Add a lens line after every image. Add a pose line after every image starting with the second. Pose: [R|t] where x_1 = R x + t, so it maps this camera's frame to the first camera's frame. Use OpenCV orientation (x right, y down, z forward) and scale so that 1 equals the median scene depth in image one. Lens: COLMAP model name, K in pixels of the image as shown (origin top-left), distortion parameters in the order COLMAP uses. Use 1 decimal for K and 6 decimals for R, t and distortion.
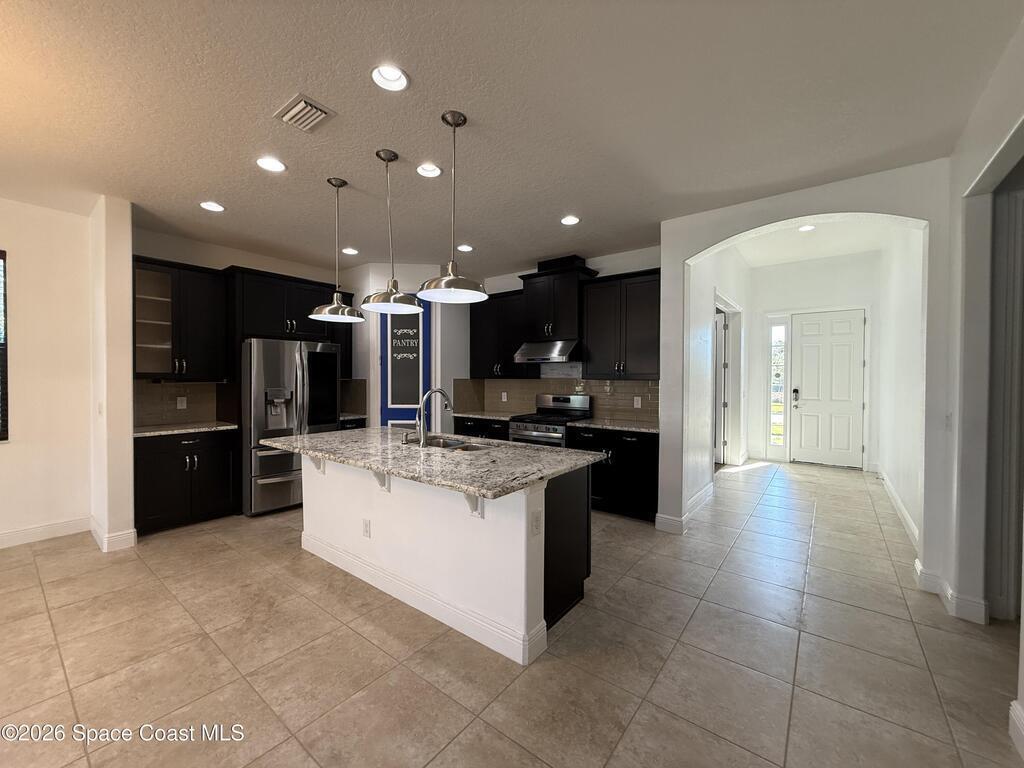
lens RADIAL K [[411.6, 0, 507.4], [0, 411.6, 382.9], [0, 0, 1]] dist [0.014613, 0.000114]
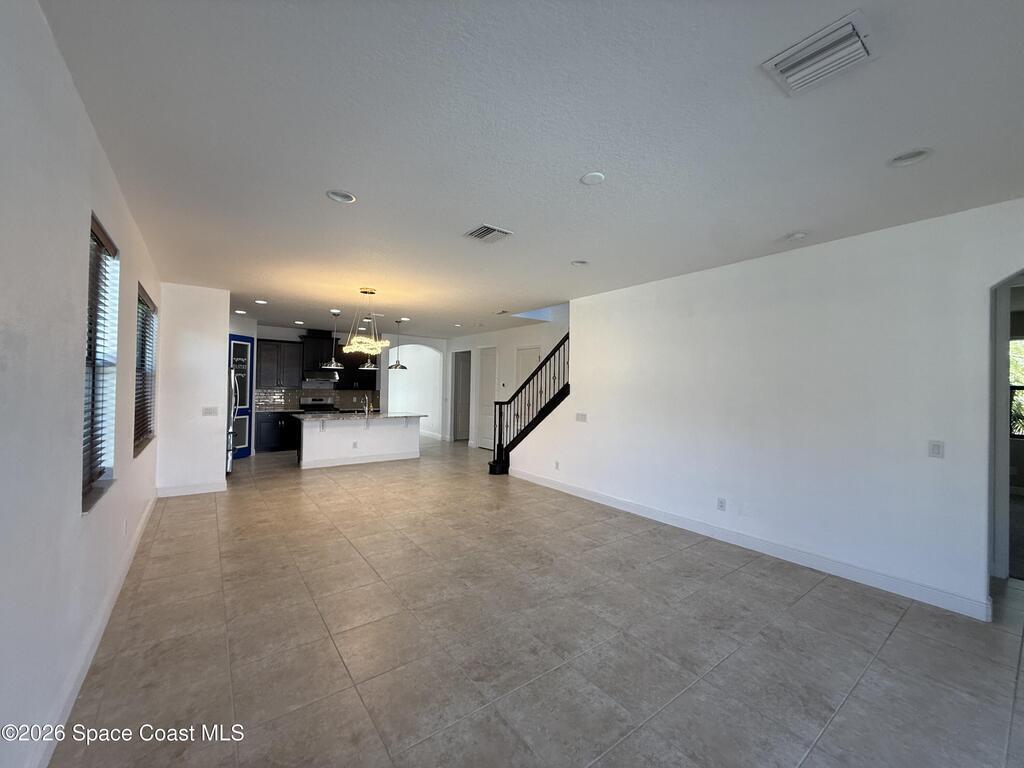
lens RADIAL K [[411.6, 0, 507.4], [0, 411.6, 382.9], [0, 0, 1]] dist [0.014613, 0.000114]
pose [[0.253666, 0.011404, 0.967225, -1.536368], [-0.008165, 0.999920, -0.009649, -0.028882], [-0.967257, -0.005450, 0.253739, -0.394195]]
